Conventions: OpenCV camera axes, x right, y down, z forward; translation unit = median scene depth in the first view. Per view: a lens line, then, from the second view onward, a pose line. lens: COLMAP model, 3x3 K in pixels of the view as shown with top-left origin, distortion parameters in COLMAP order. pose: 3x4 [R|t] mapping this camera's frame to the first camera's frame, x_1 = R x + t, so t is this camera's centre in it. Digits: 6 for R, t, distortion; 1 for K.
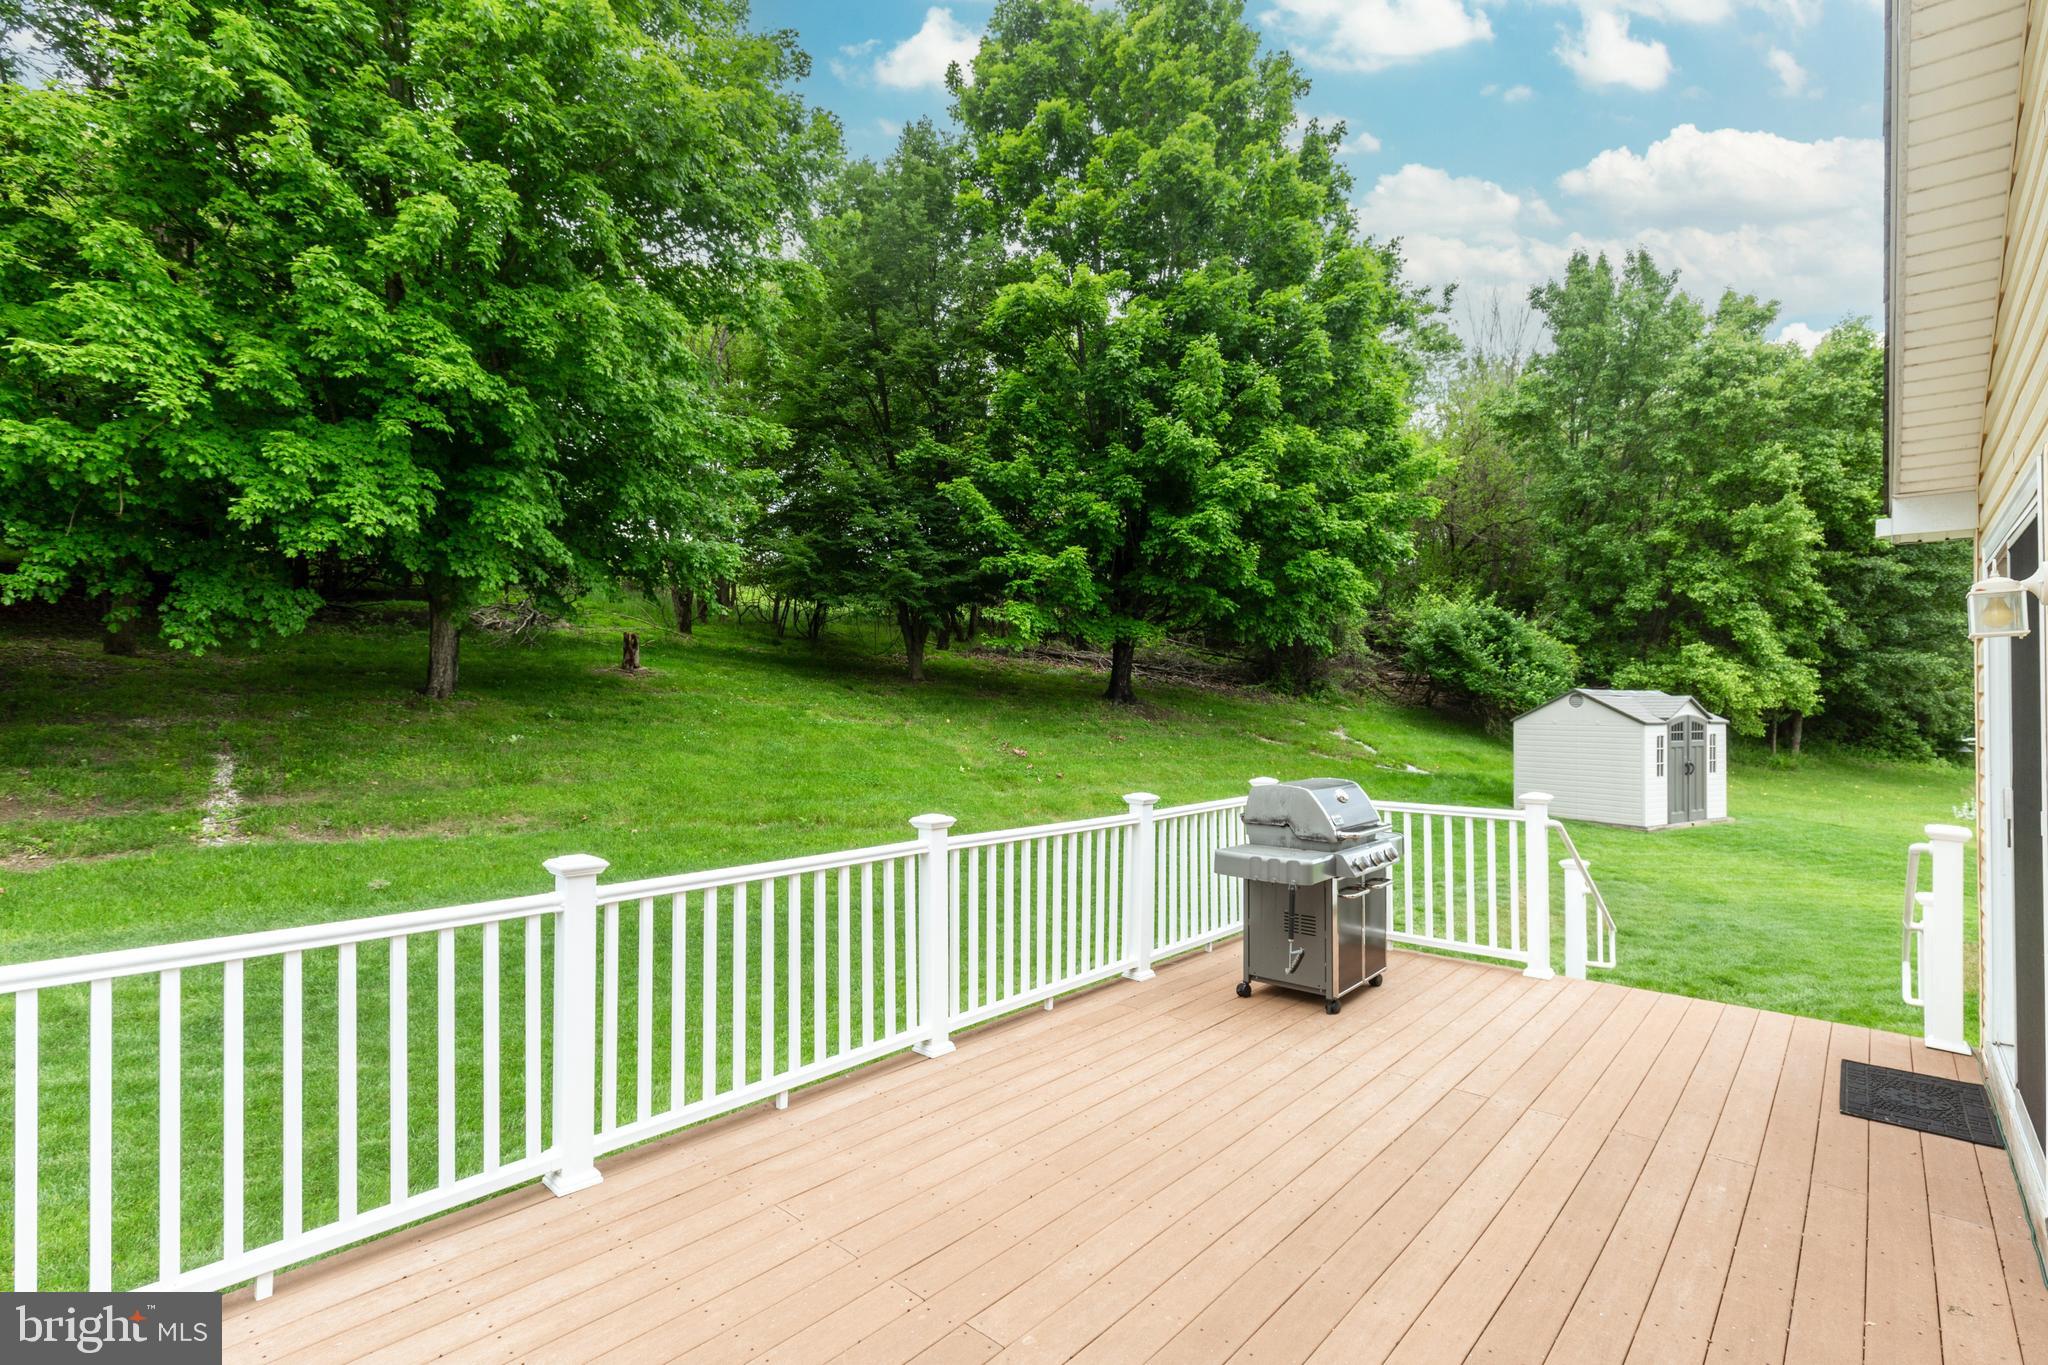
lens RADIAL K [[932.1, 0, 1033.6], [0, 932.1, 693.7], [0, 0, 1]] dist [0.005249, 0.001127]
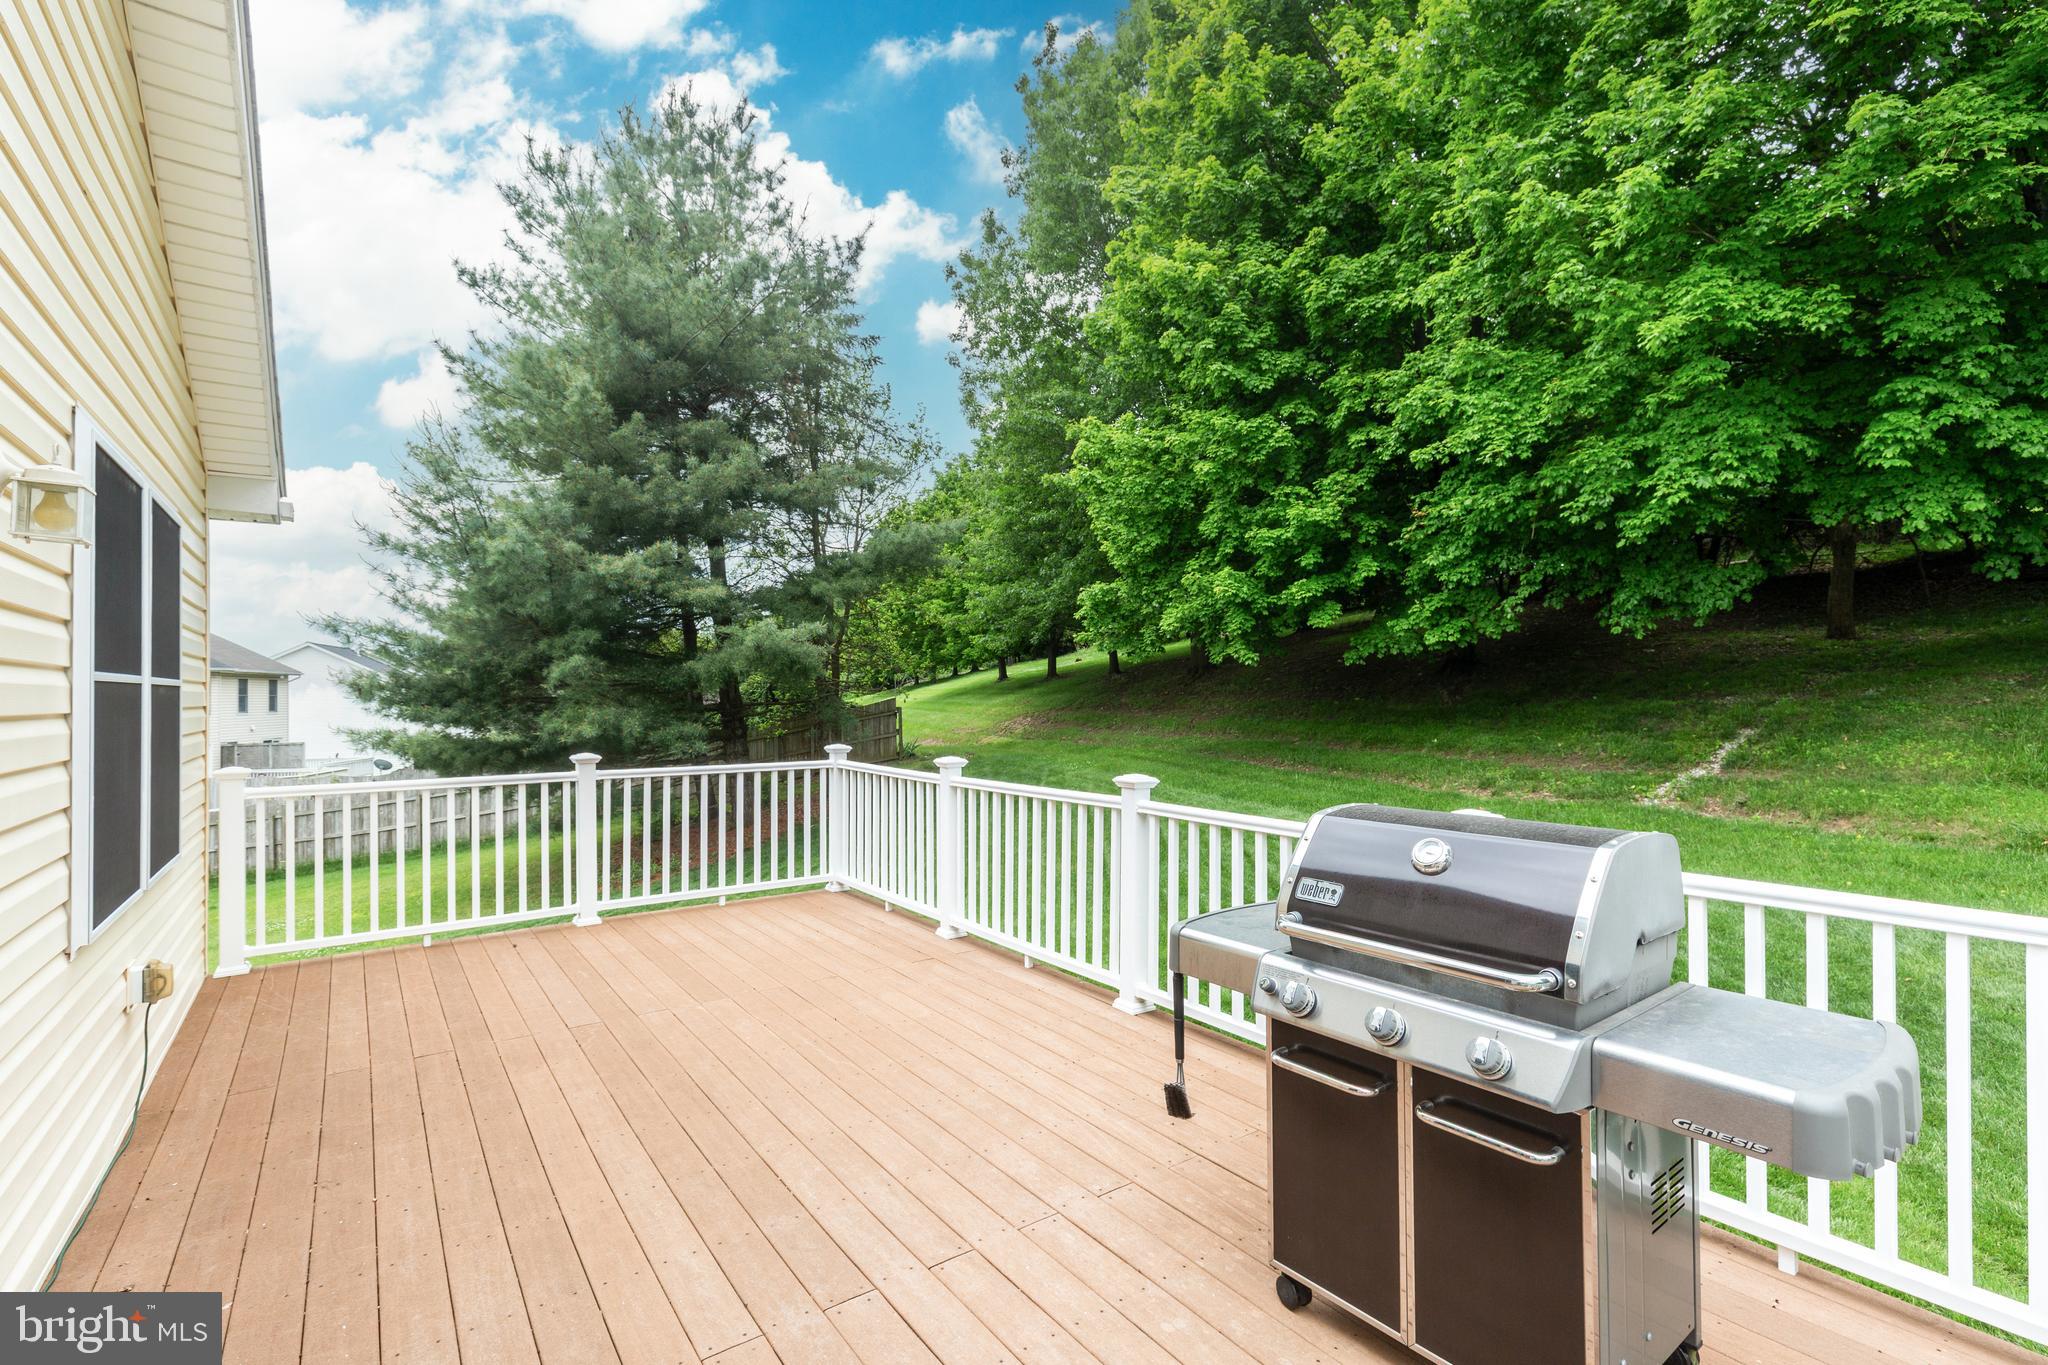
lens RADIAL K [[933.9, 0, 1037.9], [0, 933.9, 687.9], [0, 0, 1]] dist [0.000448, 0.000114]
pose [[-0.206458, -0.010219, -0.978402, 1.060499], [0.020069, 0.999691, -0.014676, 0.053021], [0.978250, -0.022665, -0.206189, 1.289185]]
